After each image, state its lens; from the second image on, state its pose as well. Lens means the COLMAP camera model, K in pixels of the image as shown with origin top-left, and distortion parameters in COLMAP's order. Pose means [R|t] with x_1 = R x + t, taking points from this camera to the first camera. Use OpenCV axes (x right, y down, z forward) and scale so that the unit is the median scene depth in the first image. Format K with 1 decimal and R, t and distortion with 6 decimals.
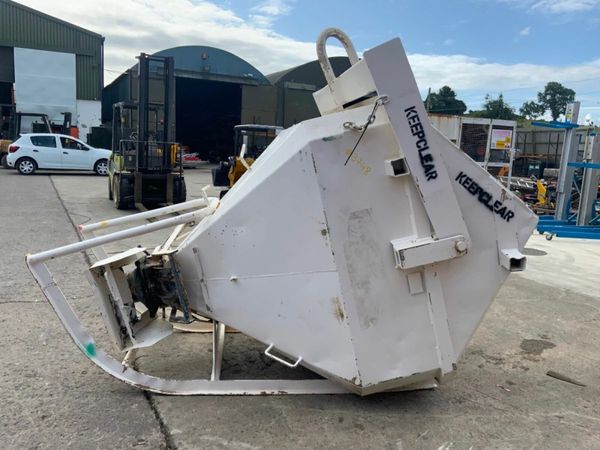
lens RADIAL K [[496.9, 0, 300.0], [0, 496.9, 225.0], [0, 0, 1]] dist [0.097201, -0.186818]
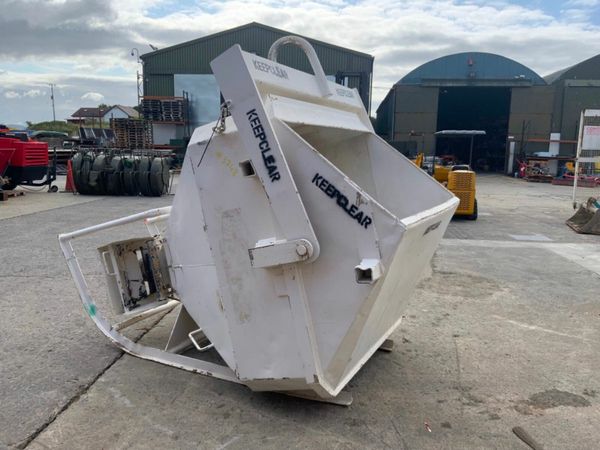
lens RADIAL K [[496.9, 0, 300.0], [0, 496.9, 225.0], [0, 0, 1]] dist [0.097201, -0.186818]
pose [[0.843508, 0.050172, -0.534768, 0.794694], [-0.061349, 0.998111, -0.003125, -0.002715], [0.533602, 0.035443, 0.844993, 0.180935]]
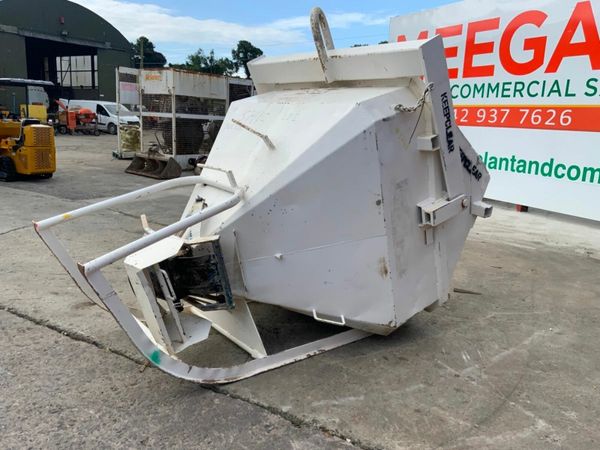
lens RADIAL K [[496.9, 0, 300.0], [0, 496.9, 225.0], [0, 0, 1]] dist [0.097201, -0.186818]
pose [[0.842101, -0.120024, 0.525794, -0.692915], [0.072721, 0.991288, 0.109815, -0.070922], [-0.534394, -0.054239, 0.843493, 0.130335]]
